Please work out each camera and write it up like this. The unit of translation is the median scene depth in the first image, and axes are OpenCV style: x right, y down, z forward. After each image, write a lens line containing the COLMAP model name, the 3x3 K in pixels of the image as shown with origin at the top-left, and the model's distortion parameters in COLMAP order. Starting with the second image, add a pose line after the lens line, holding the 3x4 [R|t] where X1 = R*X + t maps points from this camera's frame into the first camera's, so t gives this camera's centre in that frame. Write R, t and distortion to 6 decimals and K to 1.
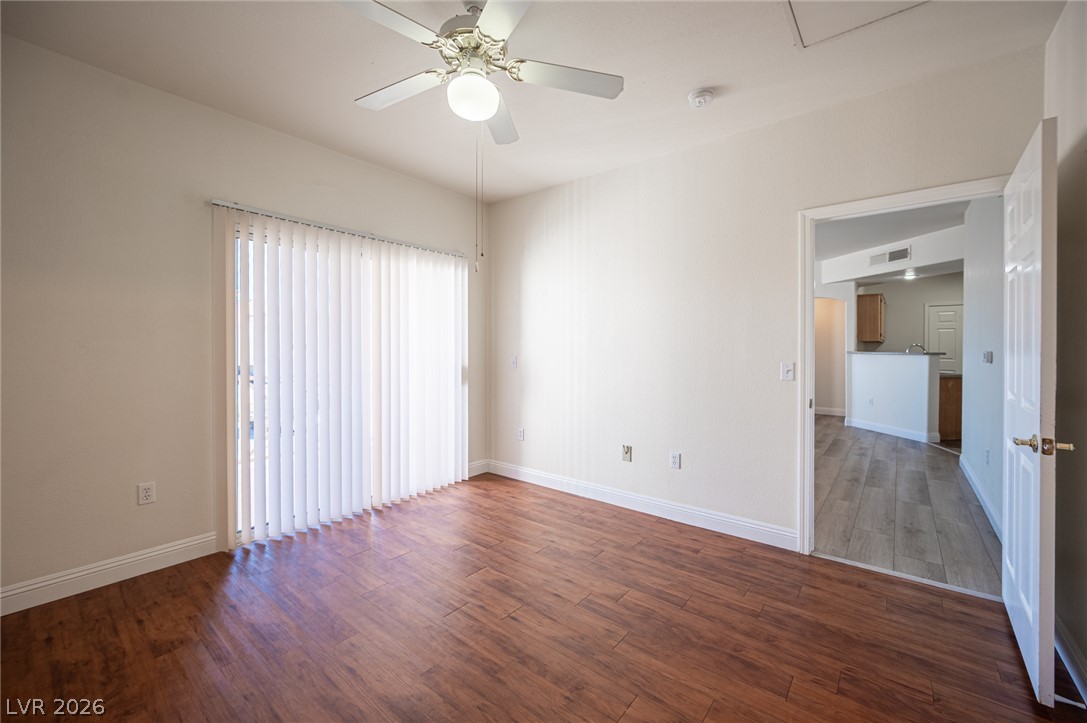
lens RADIAL K [[440.2, 0, 537.8], [0, 440.2, 353.4], [0, 0, 1]] dist [0.000265, -0.000140]
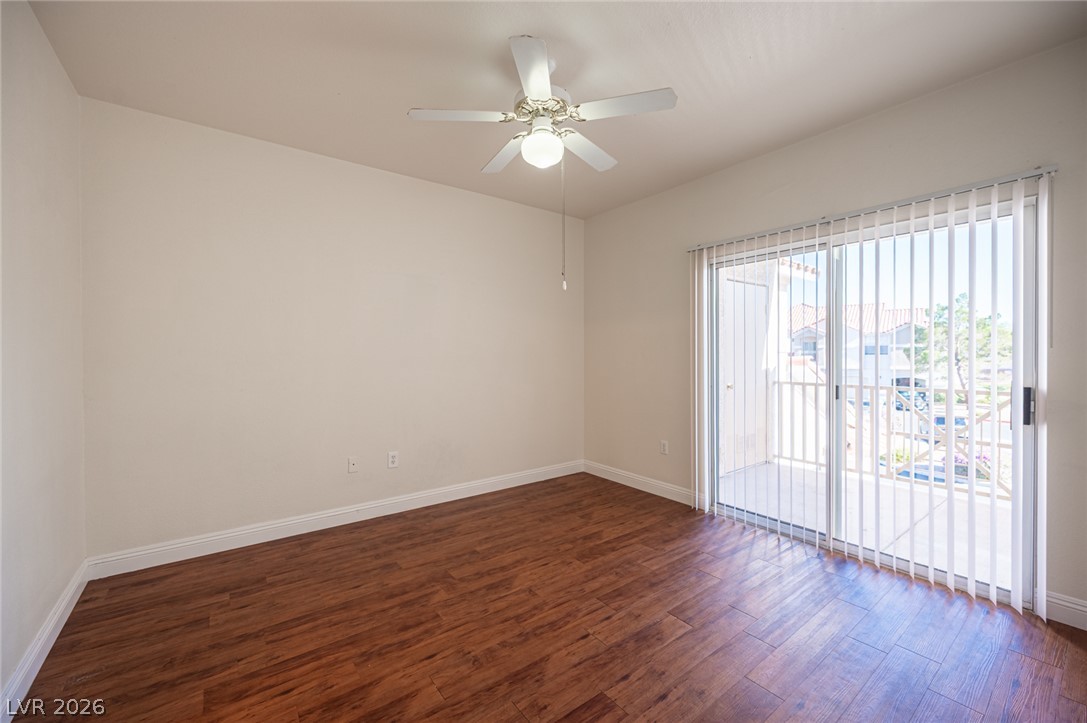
lens RADIAL K [[434.4, 0, 543.5], [0, 434.4, 361.5], [0, 0, 1]] dist [-0.002655, -0.000097]
pose [[-0.231758, 0.013072, -0.972686, 0.664463], [-0.010035, 0.999824, 0.015828, -0.011686], [0.972722, 0.013430, -0.231587, 0.844181]]
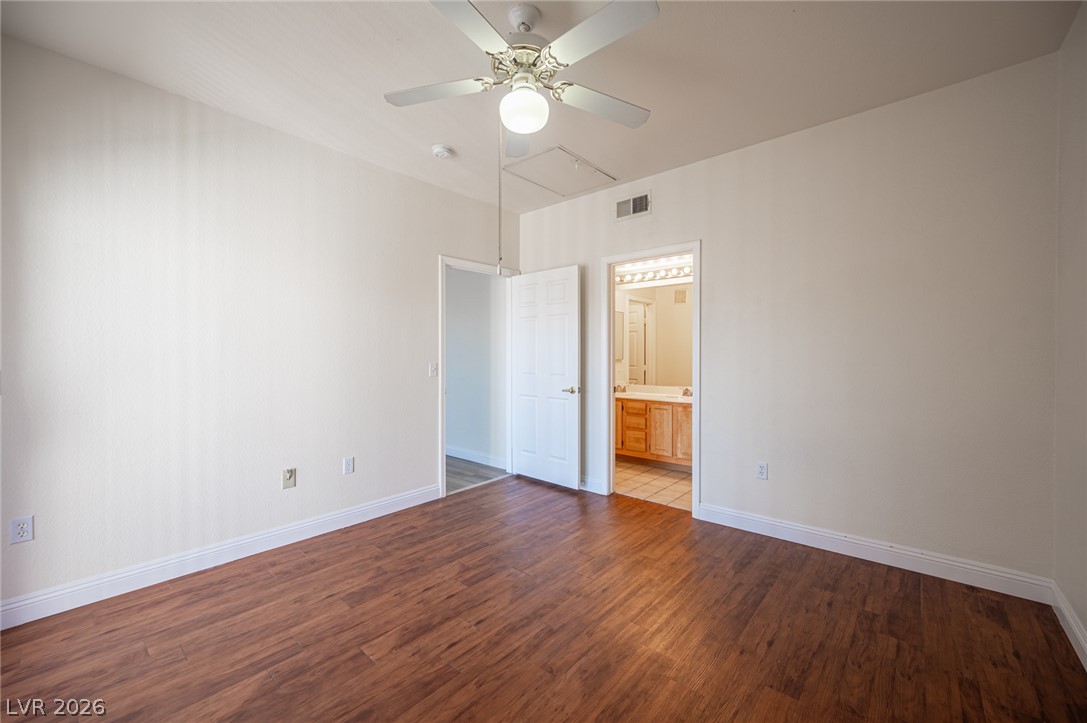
lens RADIAL K [[436.7, 0, 554.9], [0, 436.7, 358.0], [0, 0, 1]] dist [-0.001131, -0.000056]
pose [[0.006175, -0.010860, 0.999922, -0.778064], [0.014565, 0.999836, 0.010769, -0.003581], [-0.999875, 0.014497, 0.006332, 0.611569]]
